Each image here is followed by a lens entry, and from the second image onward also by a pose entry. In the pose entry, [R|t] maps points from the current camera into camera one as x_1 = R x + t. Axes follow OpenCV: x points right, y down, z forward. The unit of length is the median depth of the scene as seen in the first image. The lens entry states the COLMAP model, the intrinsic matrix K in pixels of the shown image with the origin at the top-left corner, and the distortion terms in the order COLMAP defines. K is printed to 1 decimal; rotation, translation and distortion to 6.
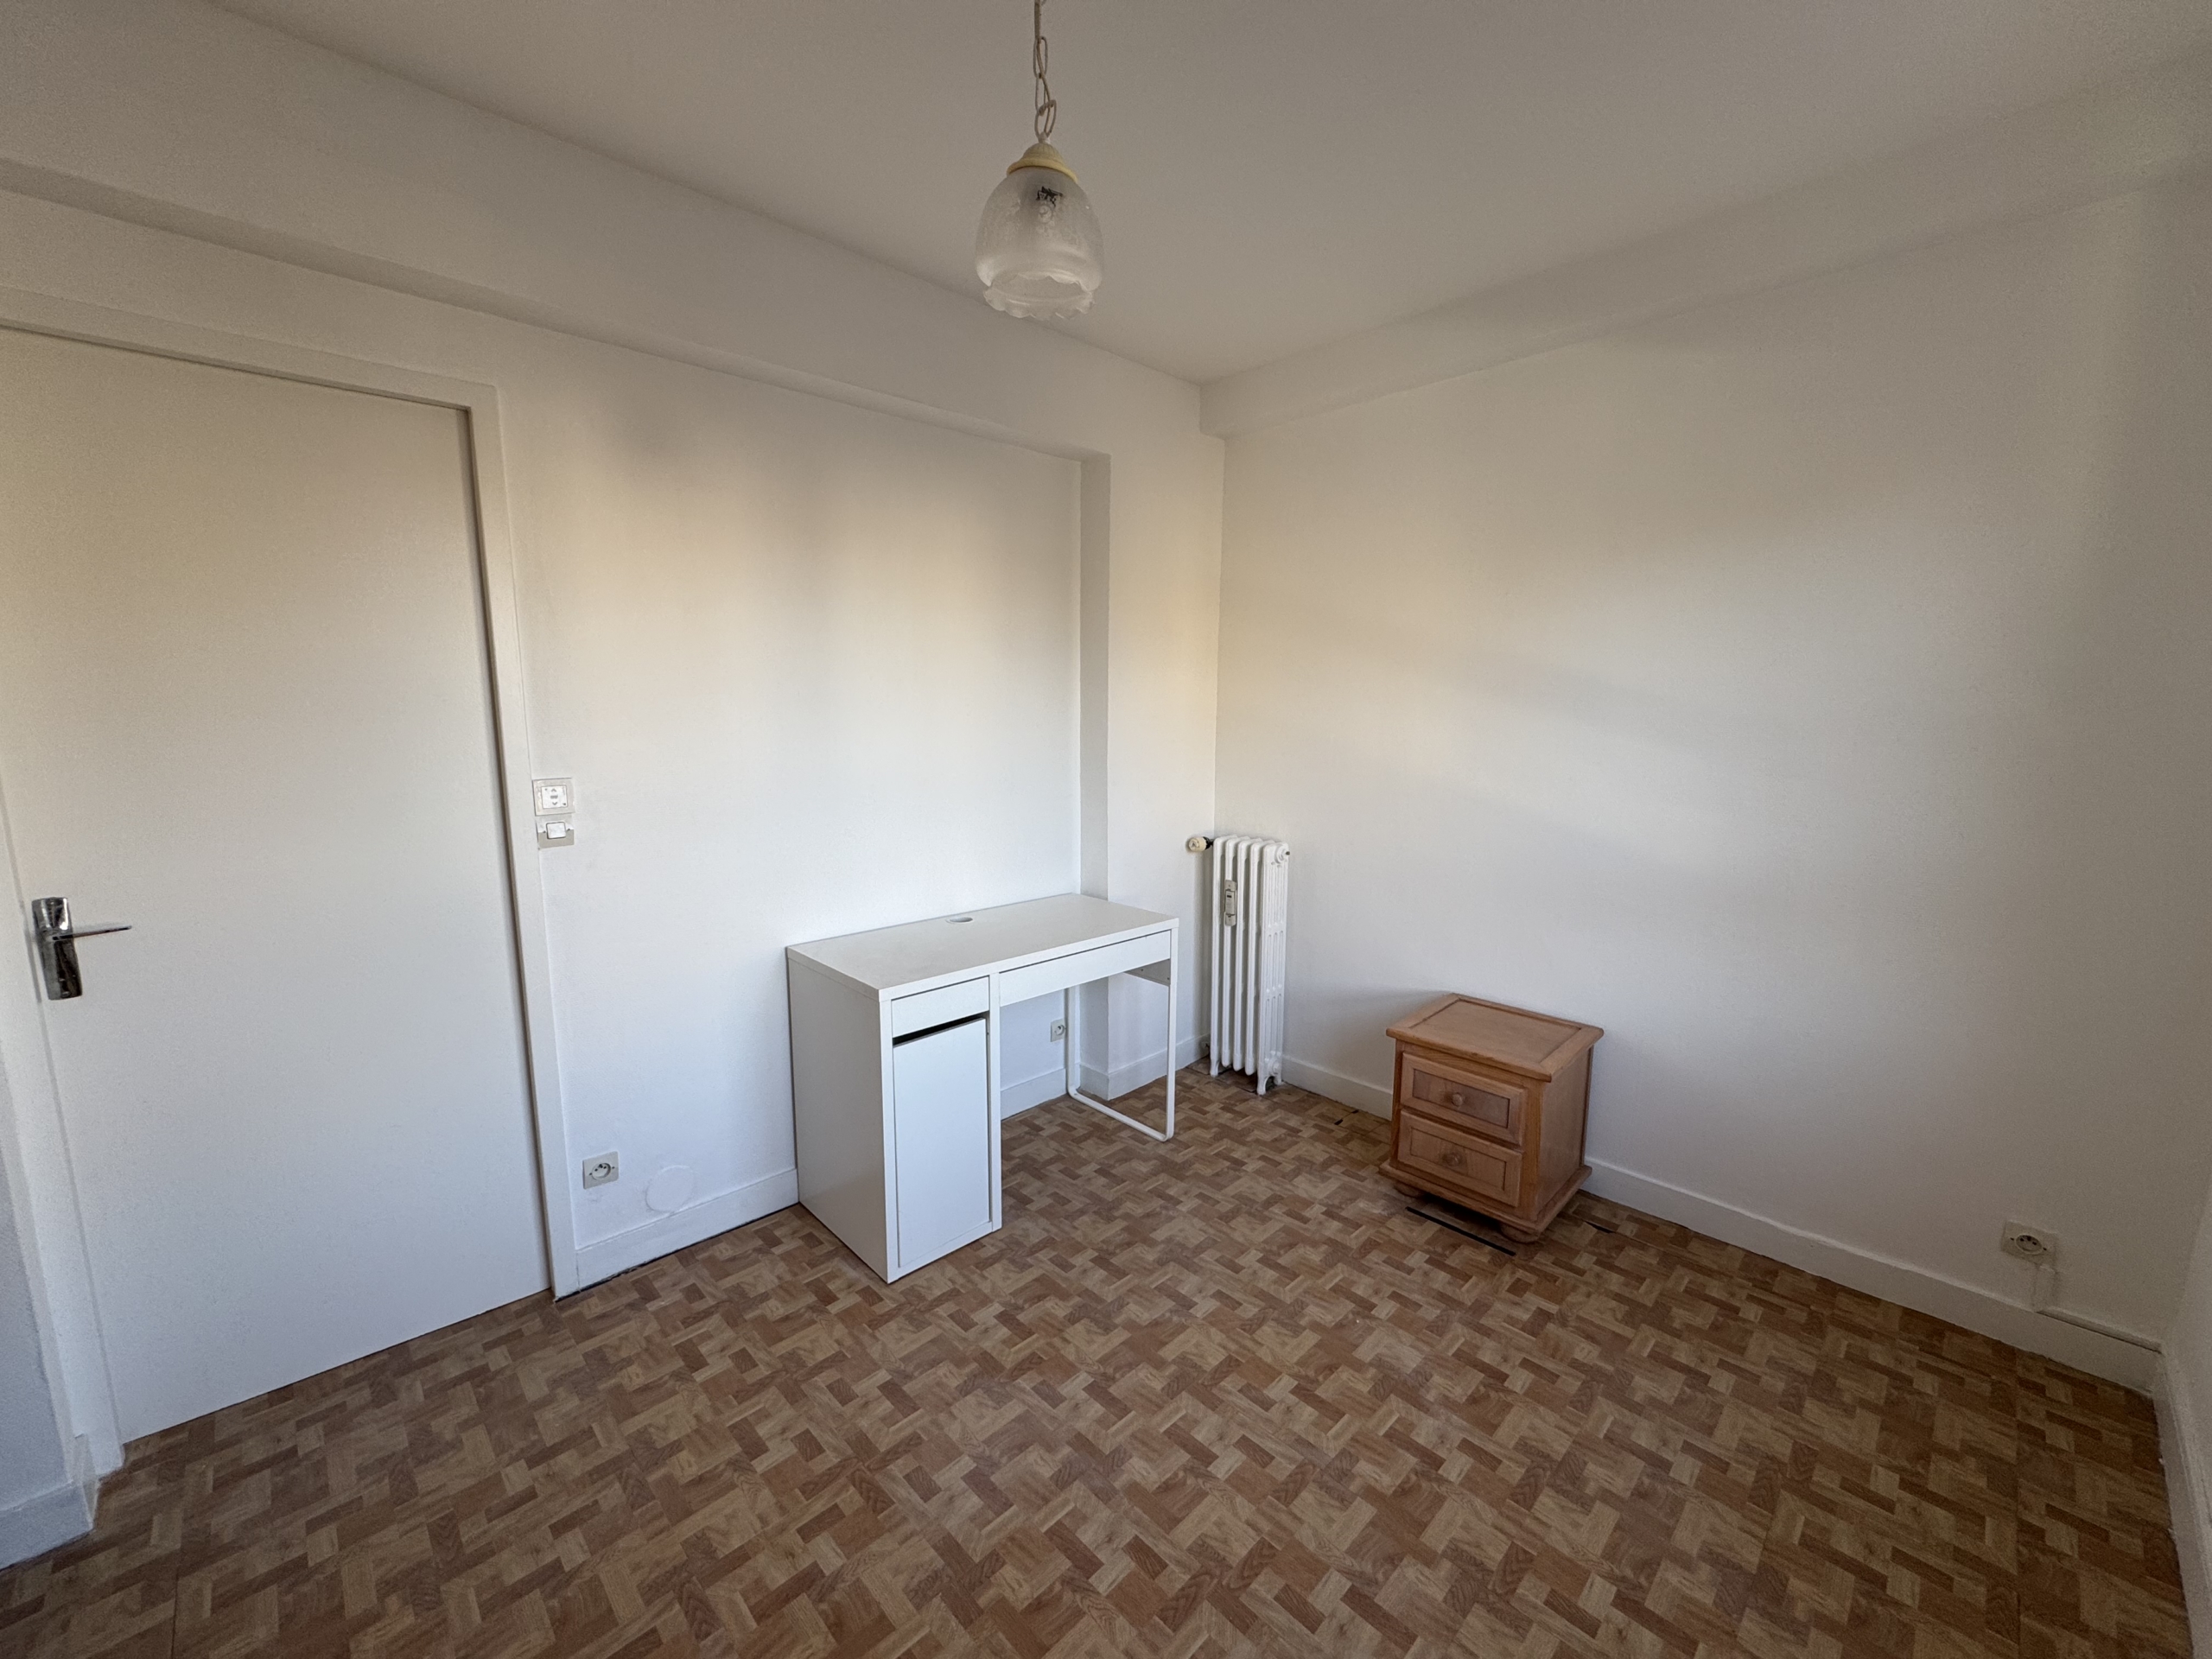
lens RADIAL K [[877.4, 0, 1106.0], [0, 877.4, 829.5], [0, 0, 1]] dist [-0.001189, -0.000235]
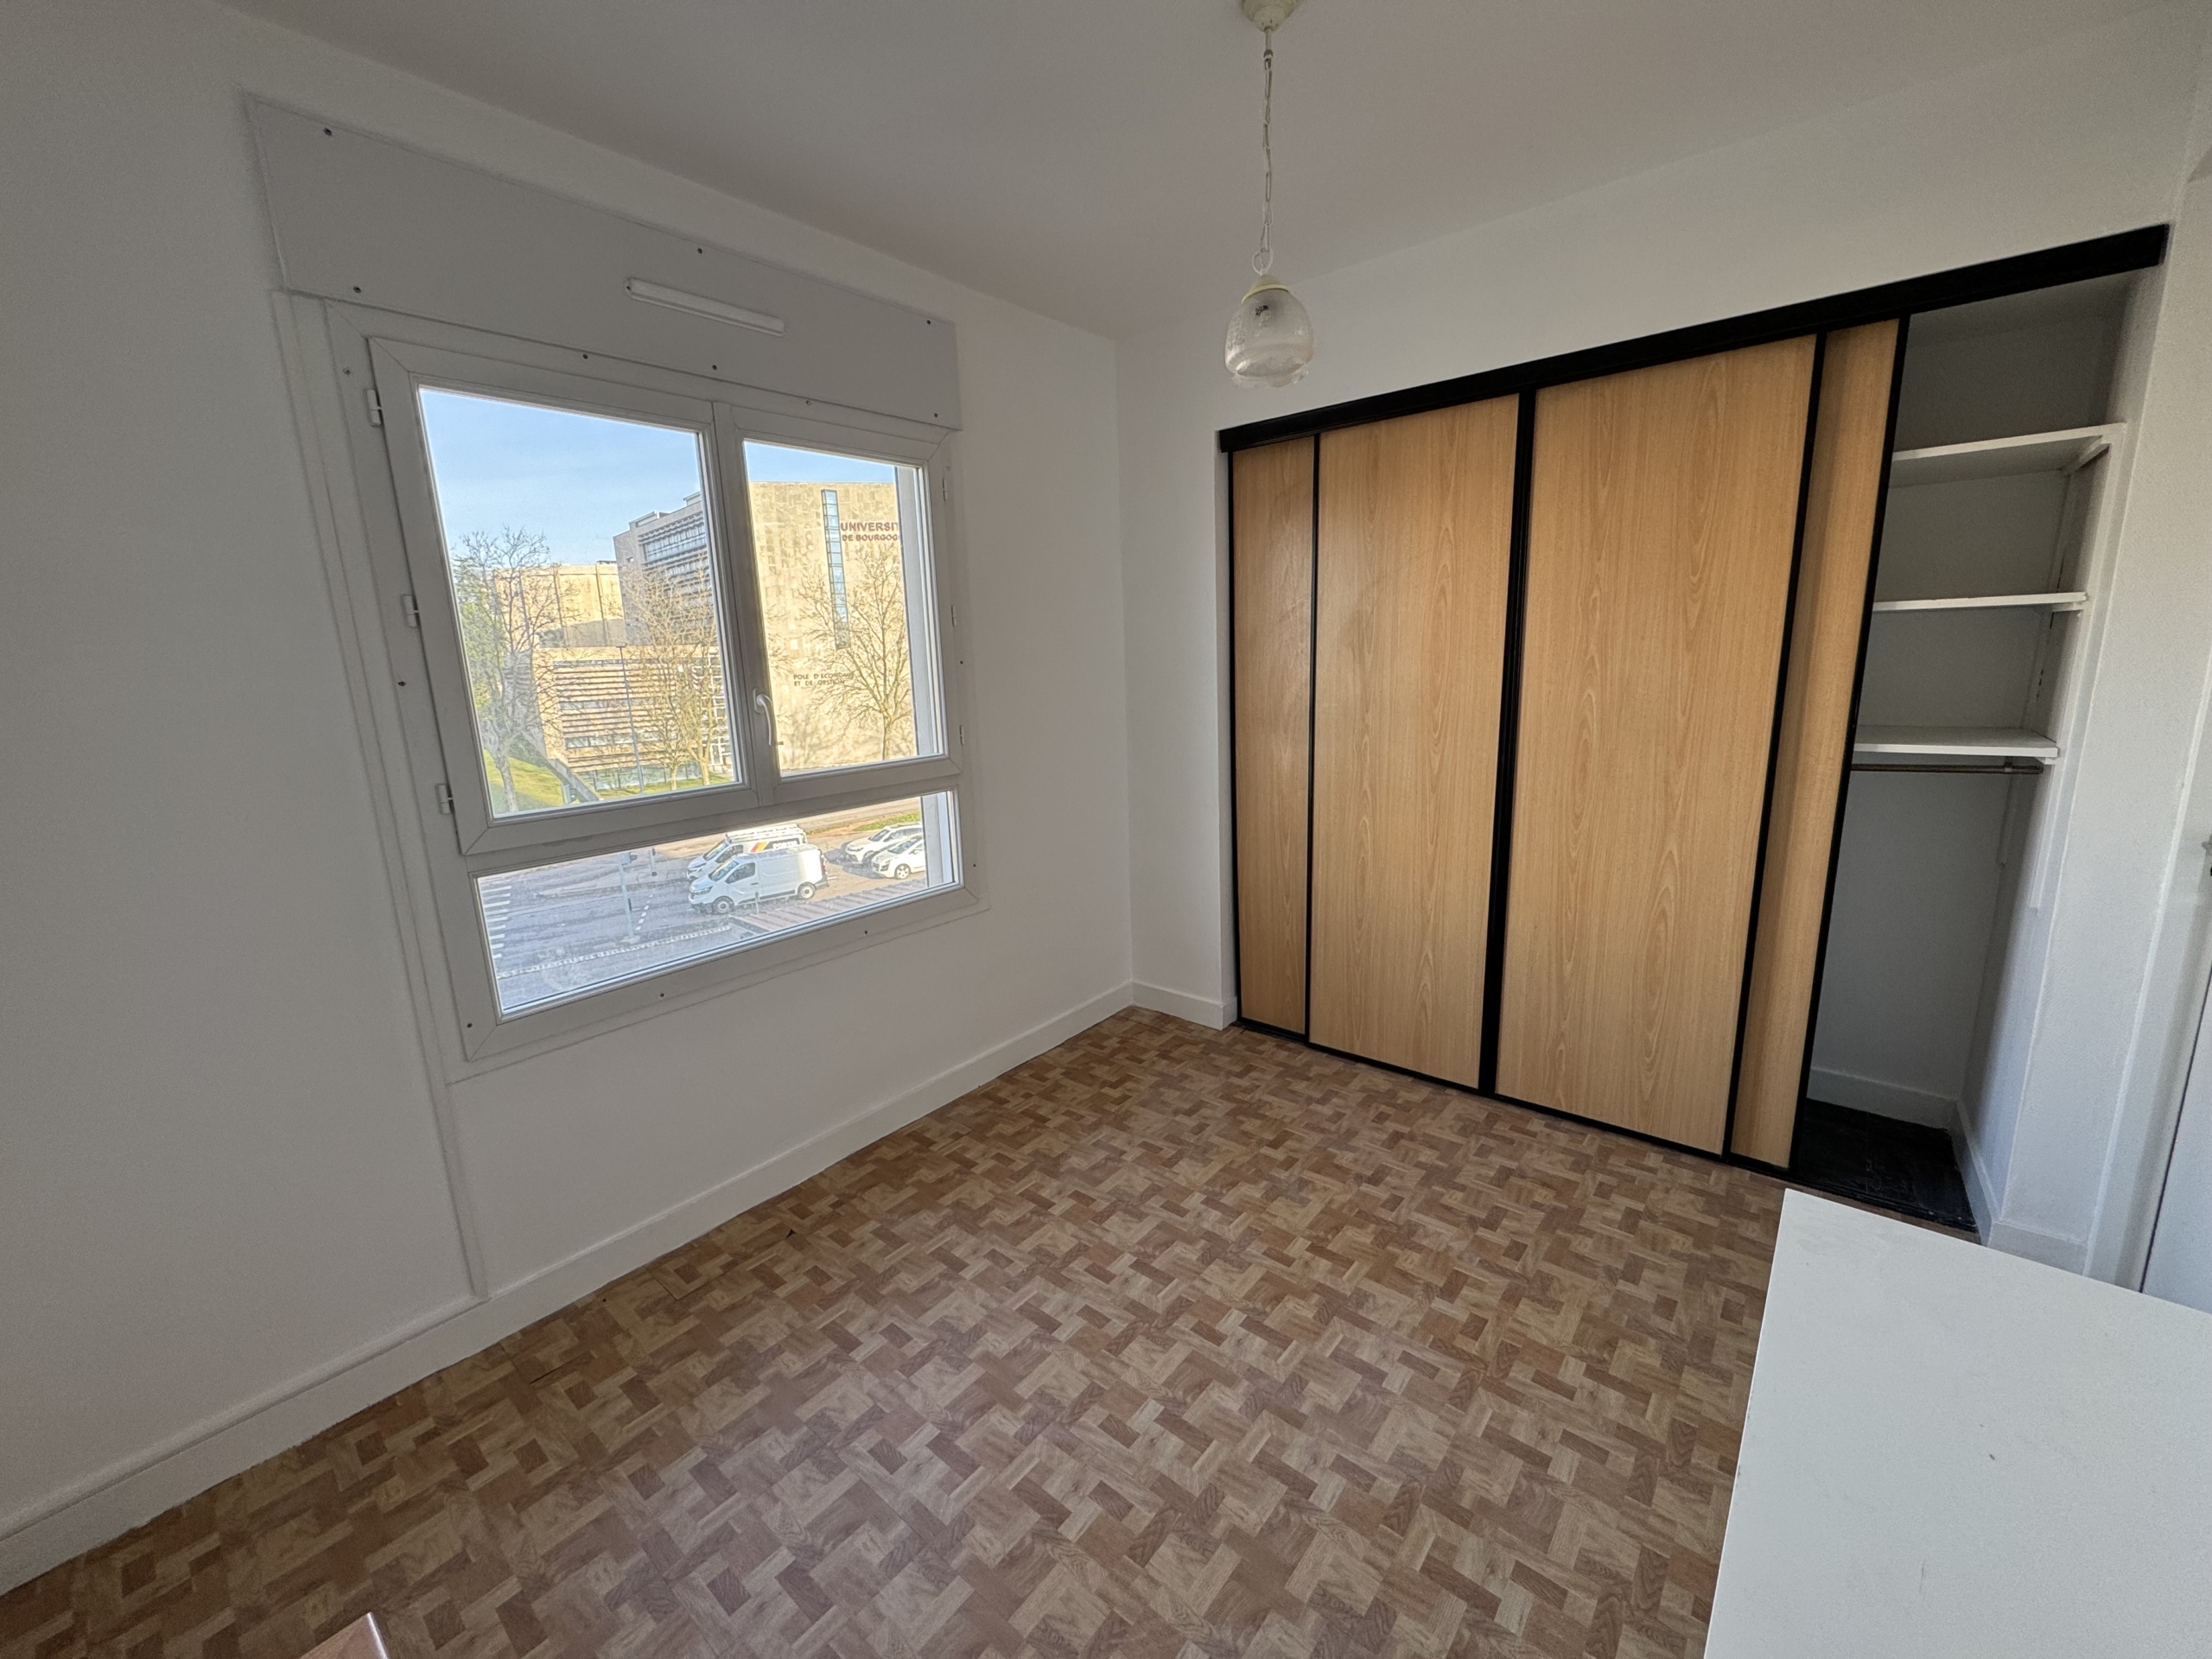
lens RADIAL K [[877.4, 0, 1106.0], [0, 877.4, 829.5], [0, 0, 1]] dist [-0.001189, -0.000235]
pose [[-0.995164, 0.049188, -0.085023, 0.229889], [0.017968, 0.942138, 0.334744, -0.251944], [0.096569, 0.331598, -0.938466, 1.668194]]
